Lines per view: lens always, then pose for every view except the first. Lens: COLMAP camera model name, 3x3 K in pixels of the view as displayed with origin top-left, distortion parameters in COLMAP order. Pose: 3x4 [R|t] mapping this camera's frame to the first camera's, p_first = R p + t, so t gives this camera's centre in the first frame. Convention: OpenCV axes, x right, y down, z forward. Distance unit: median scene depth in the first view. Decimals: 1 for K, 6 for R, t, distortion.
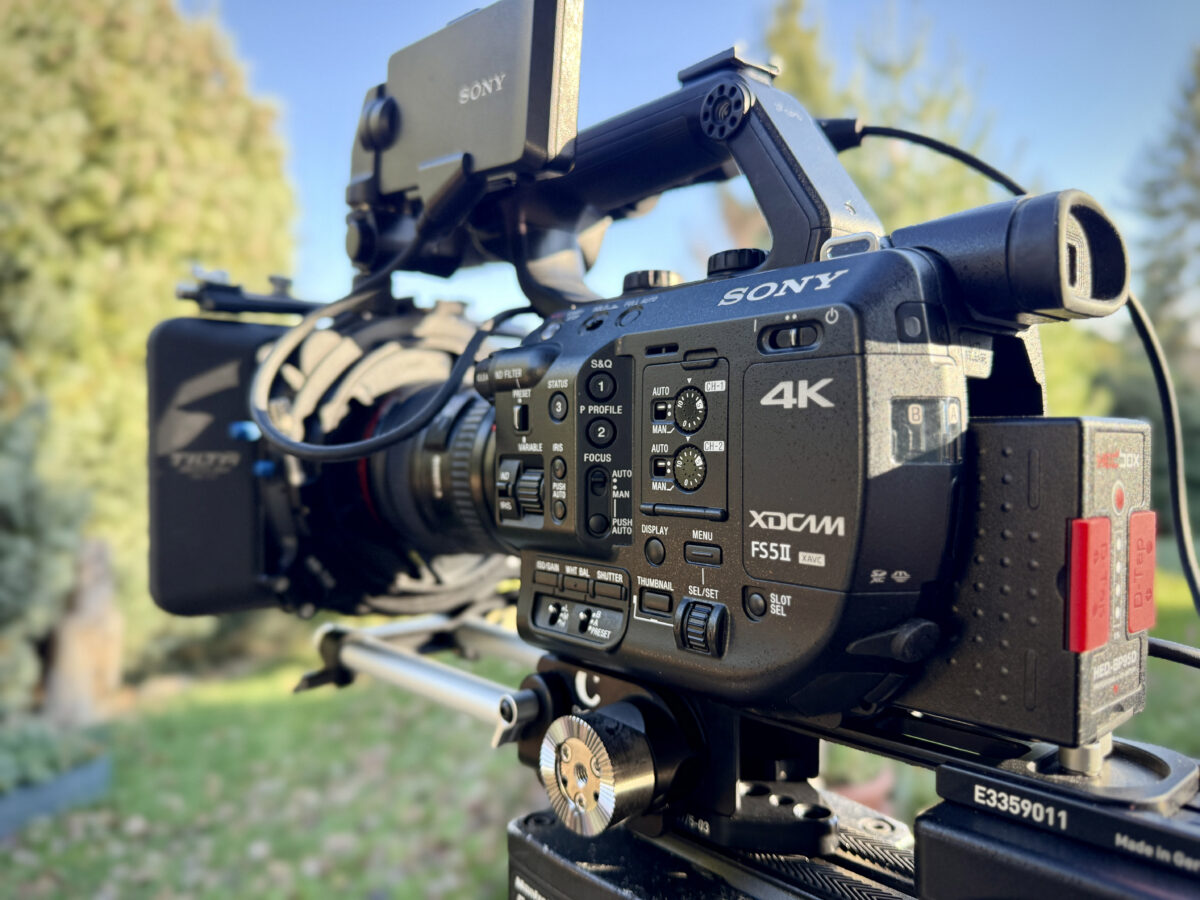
lens RADIAL K [[847.0, 0, 600.0], [0, 847.0, 450.0], [0, 0, 1]] dist [-0.029945, -0.001215]
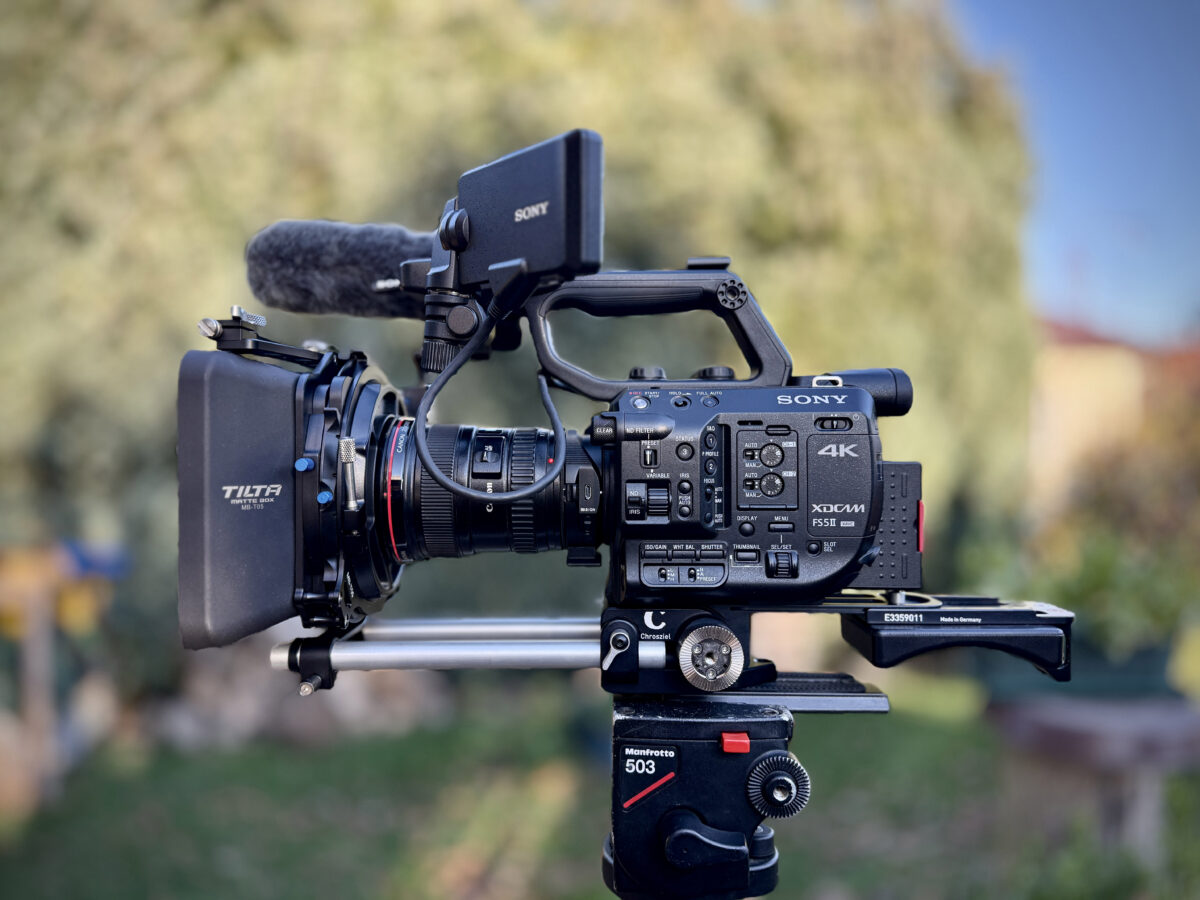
lens RADIAL K [[847.0, 0, 600.0], [0, 847.0, 450.0], [0, 0, 1]] dist [-0.029945, -0.001215]
pose [[0.716781, -0.007628, 0.697256, -1.590362], [0.007716, 0.999966, 0.003008, -0.070873], [-0.697255, 0.003224, 0.716816, -0.135895]]
